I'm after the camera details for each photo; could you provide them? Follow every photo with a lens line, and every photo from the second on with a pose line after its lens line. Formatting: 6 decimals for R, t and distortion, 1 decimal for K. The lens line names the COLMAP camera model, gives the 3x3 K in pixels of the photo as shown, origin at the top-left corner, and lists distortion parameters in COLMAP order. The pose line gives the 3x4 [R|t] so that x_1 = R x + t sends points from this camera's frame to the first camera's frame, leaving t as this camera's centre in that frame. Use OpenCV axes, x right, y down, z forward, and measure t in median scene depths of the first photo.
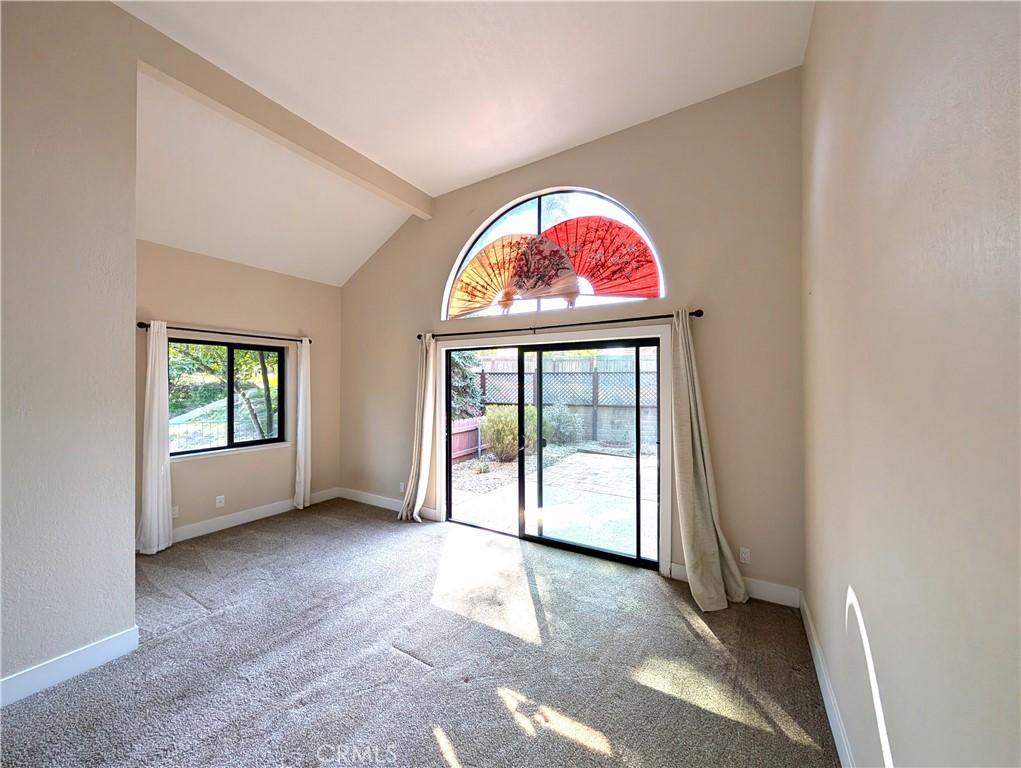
lens RADIAL K [[385.8, 0, 510.5], [0, 385.8, 384.0], [0, 0, 1]] dist [-0.001030, 0.000012]
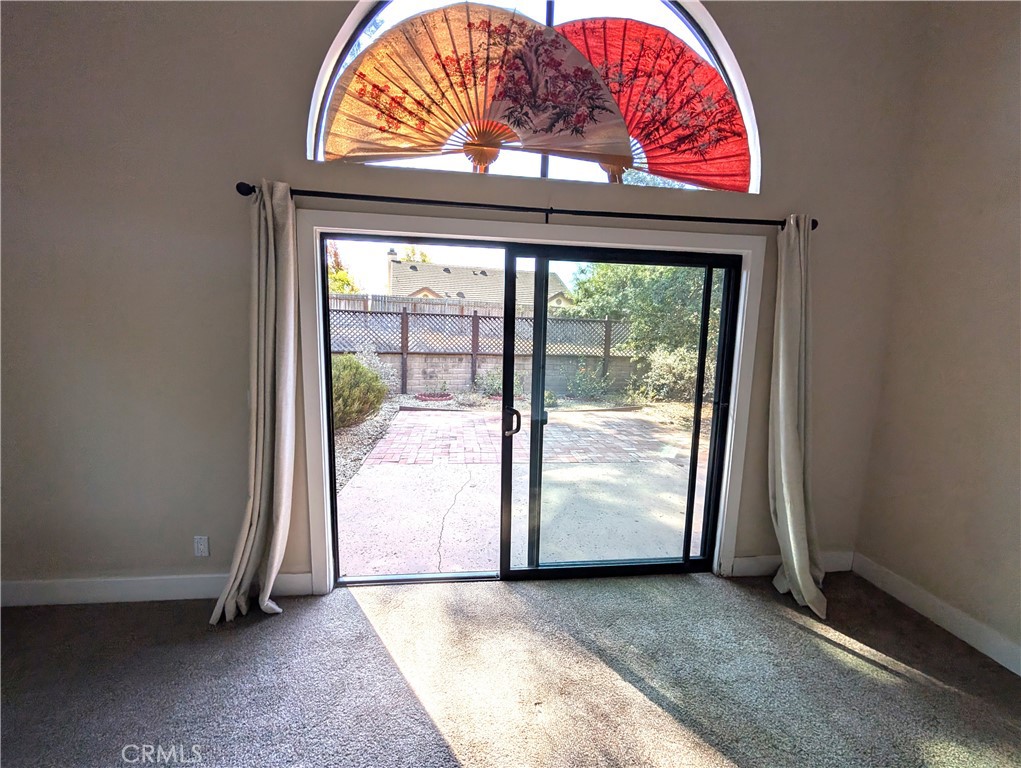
lens RADIAL K [[383.7, 0, 510.5], [0, 383.7, 384.0], [0, 0, 1]] dist [-0.003587, -0.000154]
pose [[0.796939, -0.059137, 0.601158, -0.305447], [-0.024886, 0.991137, 0.130490, 0.023459], [-0.603547, -0.118953, 0.788405, 0.565741]]
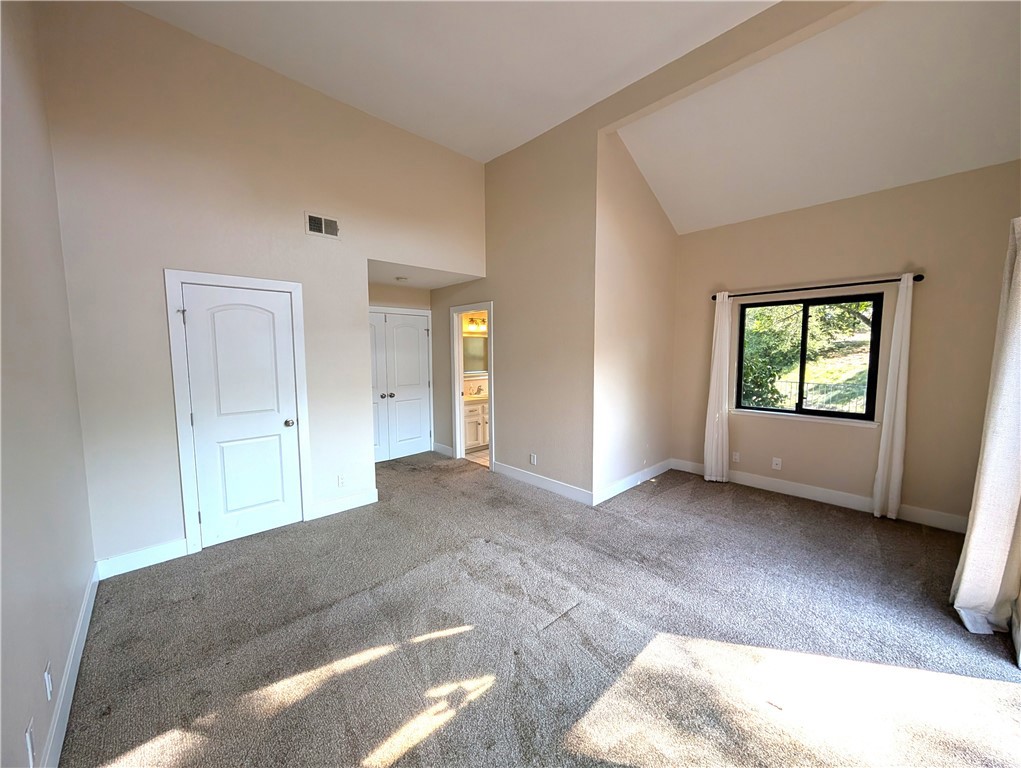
lens RADIAL K [[385.8, 0, 510.5], [0, 385.8, 384.0], [0, 0, 1]] dist [-0.001030, 0.000012]
pose [[-0.275169, 0.083956, -0.957723, 0.393839], [0.006270, 0.996315, 0.085538, 0.012051], [0.961375, 0.017532, -0.274682, 0.651627]]
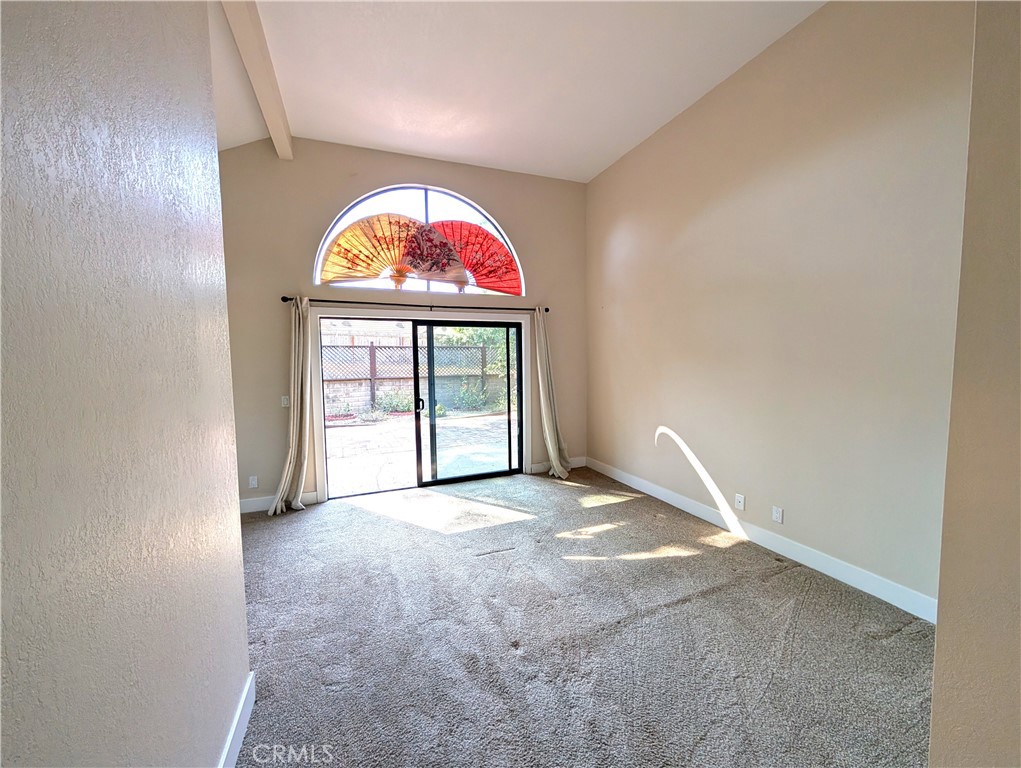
lens RADIAL K [[385.8, 0, 510.5], [0, 385.8, 384.0], [0, 0, 1]] dist [-0.001030, 0.000012]
pose [[0.593521, -0.062257, 0.802407, -0.729023], [0.012033, 0.997579, 0.068499, 0.014276], [-0.804729, -0.031000, 0.592833, 0.101566]]
